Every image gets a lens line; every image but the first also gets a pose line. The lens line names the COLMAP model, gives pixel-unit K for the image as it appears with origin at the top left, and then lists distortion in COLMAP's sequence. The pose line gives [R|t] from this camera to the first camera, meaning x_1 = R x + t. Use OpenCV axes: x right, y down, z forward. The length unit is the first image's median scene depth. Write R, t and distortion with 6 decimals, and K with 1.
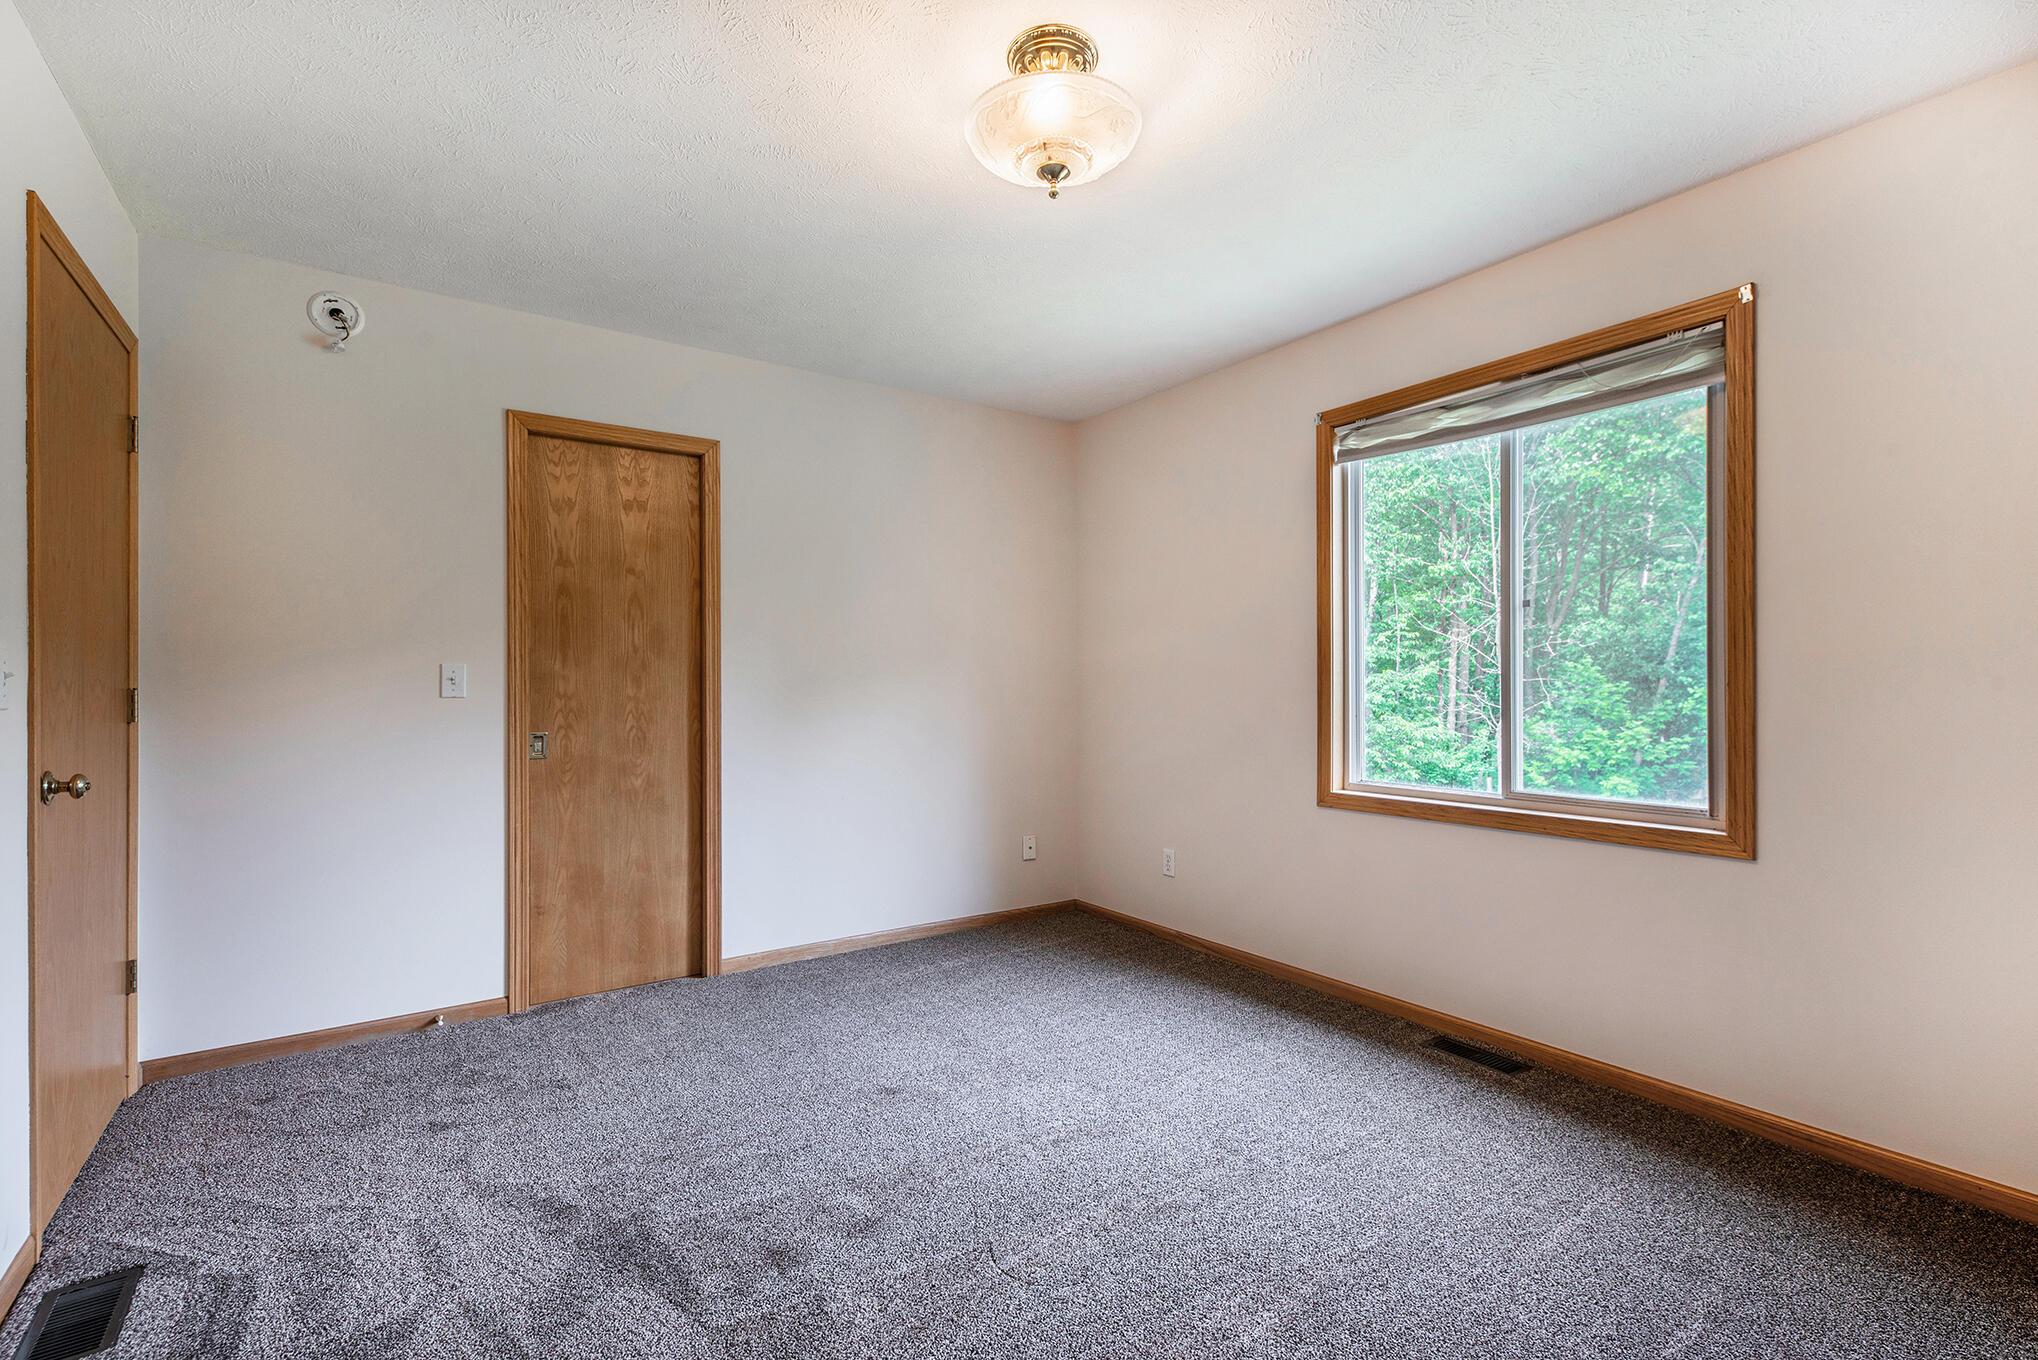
lens RADIAL K [[906.9, 0, 1020.8], [0, 906.9, 685.8], [0, 0, 1]] dist [0.000825, 0.000197]
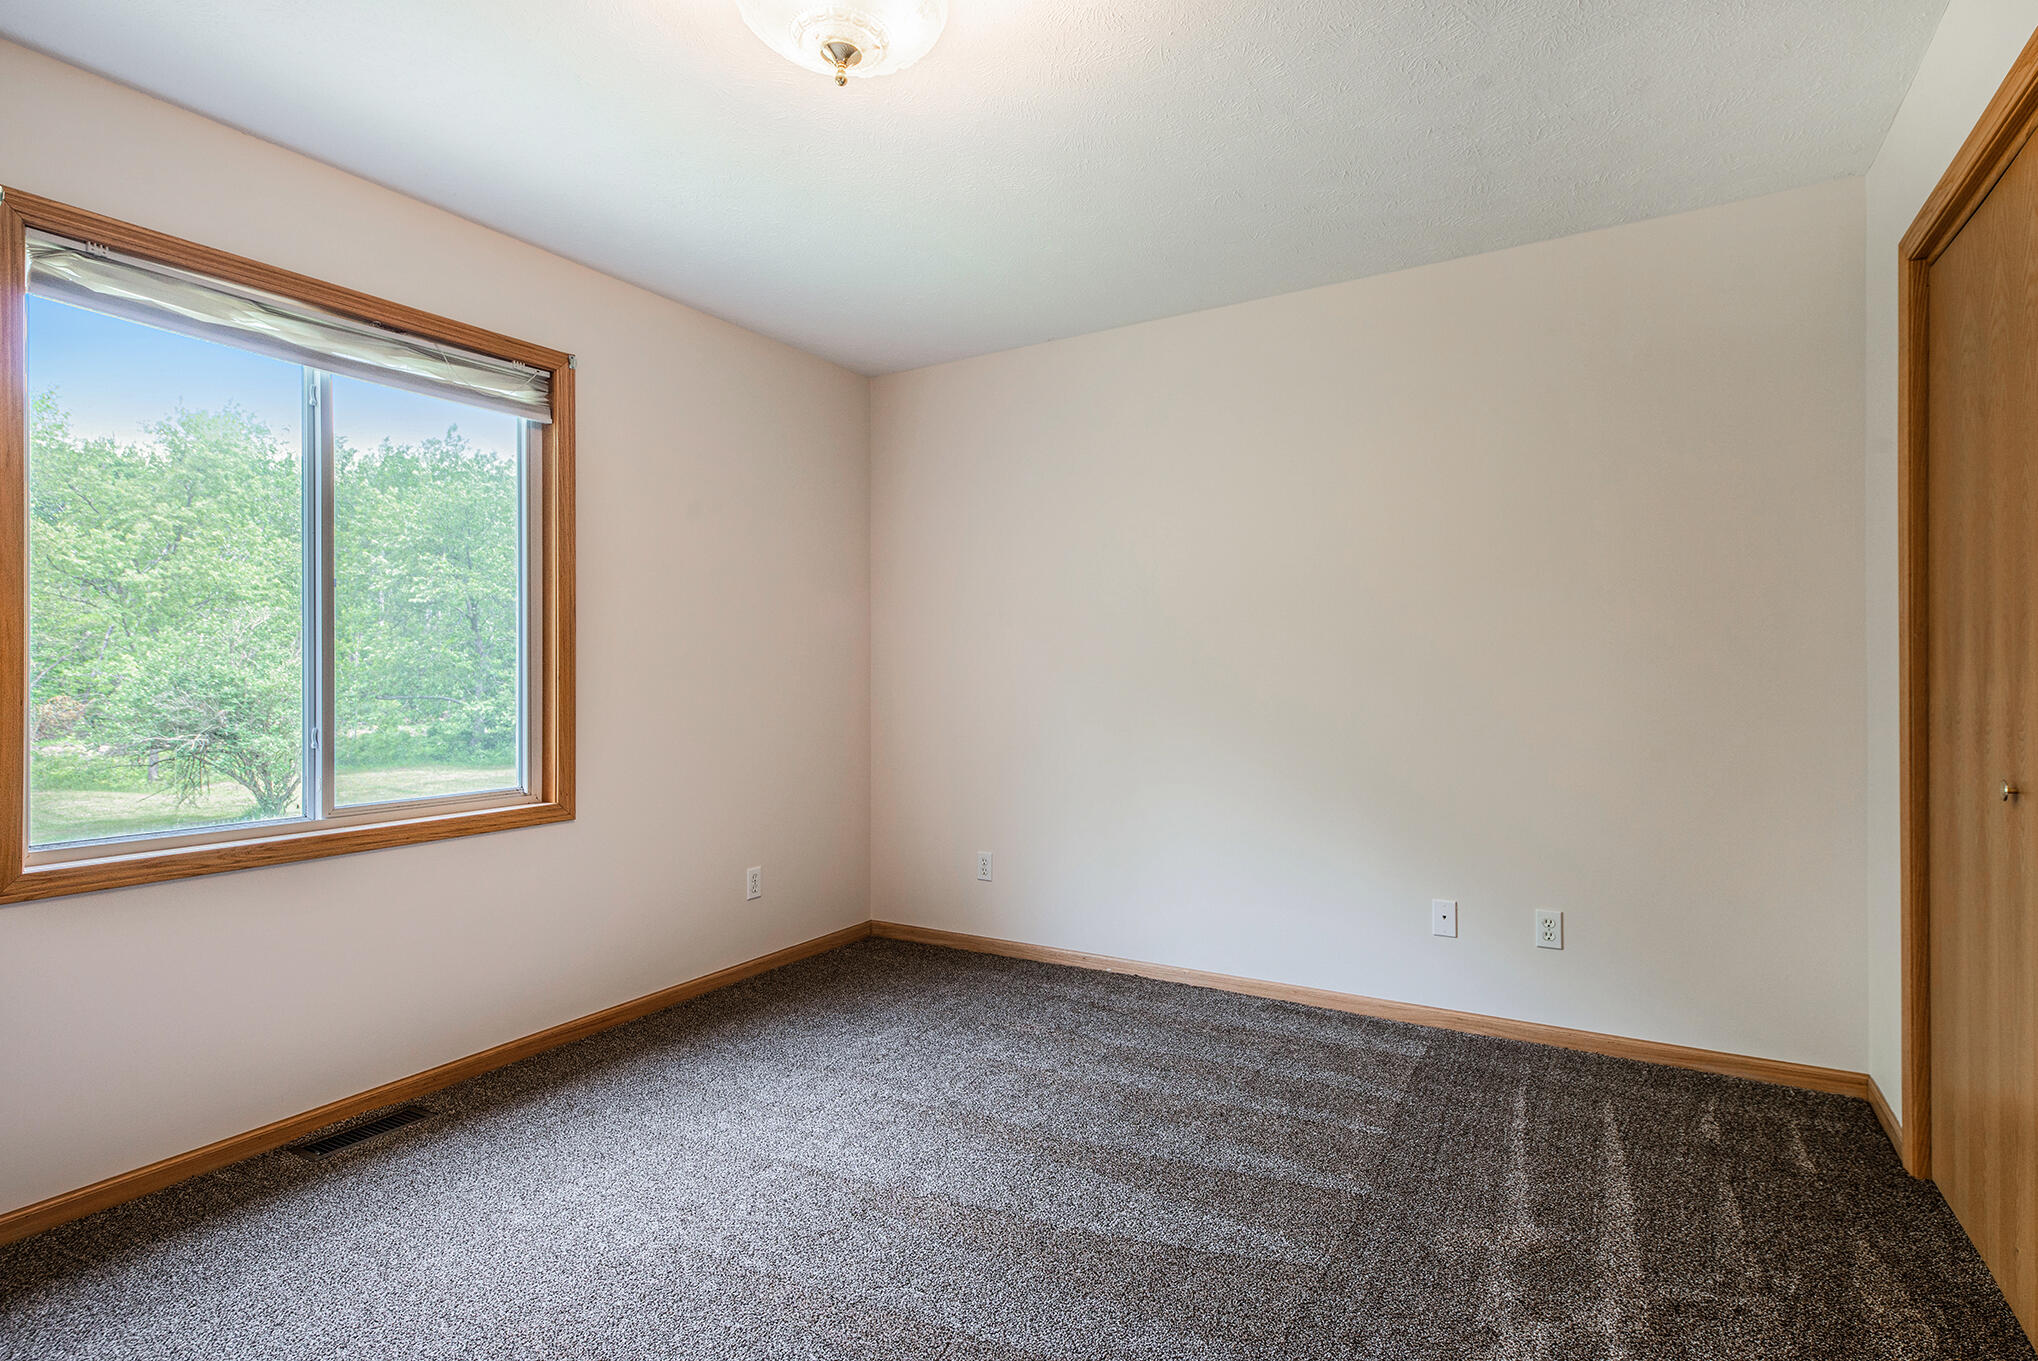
lens RADIAL K [[1015.8, 0, 1021.3], [0, 1015.8, 672.1], [0, 0, 1]] dist [0.012350, -0.000276]
pose [[-0.416798, 0.000750, 0.908999, -0.663943], [0.003280, 0.999994, 0.000679, -0.007944], [-0.908993, 0.003265, -0.416798, 0.949711]]
